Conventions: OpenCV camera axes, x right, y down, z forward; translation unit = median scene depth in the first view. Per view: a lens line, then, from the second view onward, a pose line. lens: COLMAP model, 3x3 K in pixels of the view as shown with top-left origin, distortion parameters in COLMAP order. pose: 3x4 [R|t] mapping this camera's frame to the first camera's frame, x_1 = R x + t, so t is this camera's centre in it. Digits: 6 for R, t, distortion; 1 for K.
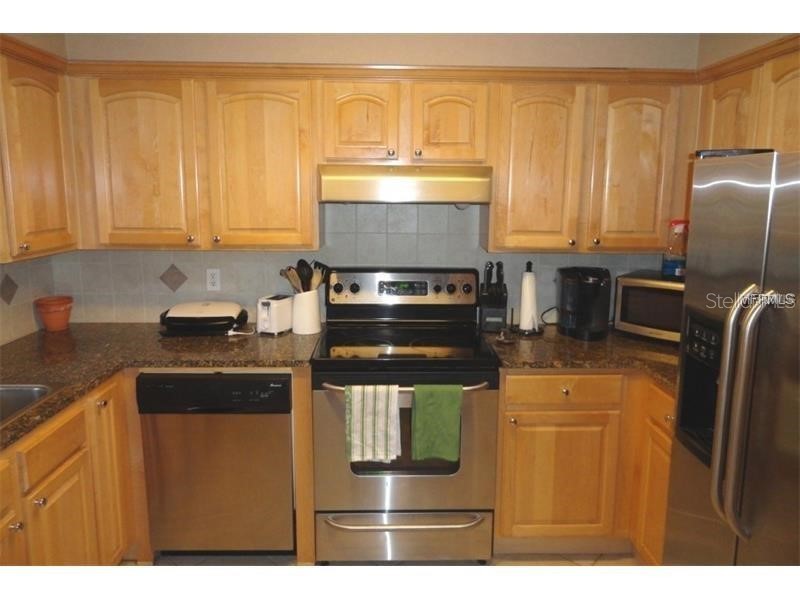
lens RADIAL K [[551.5, 0, 393.4], [0, 551.5, 272.2], [0, 0, 1]] dist [0.001966, 0.005203]
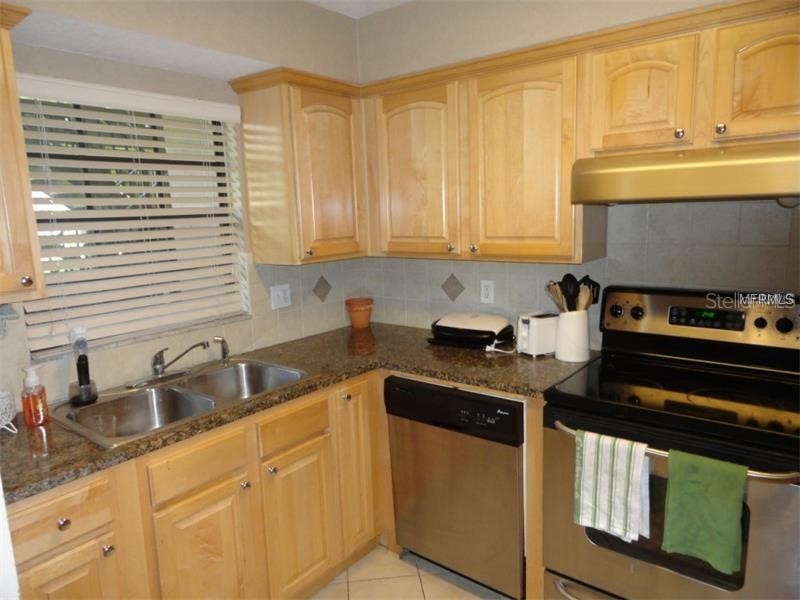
lens RADIAL K [[551.5, 0, 400.0], [0, 551.5, 301.5], [0, 0, 1]] dist [0.001966, 0.005203]
pose [[0.770160, 0.070848, -0.633904, 0.196742], [-0.056458, 0.997483, 0.042890, -0.001780], [0.635347, 0.002757, 0.772222, 0.193635]]
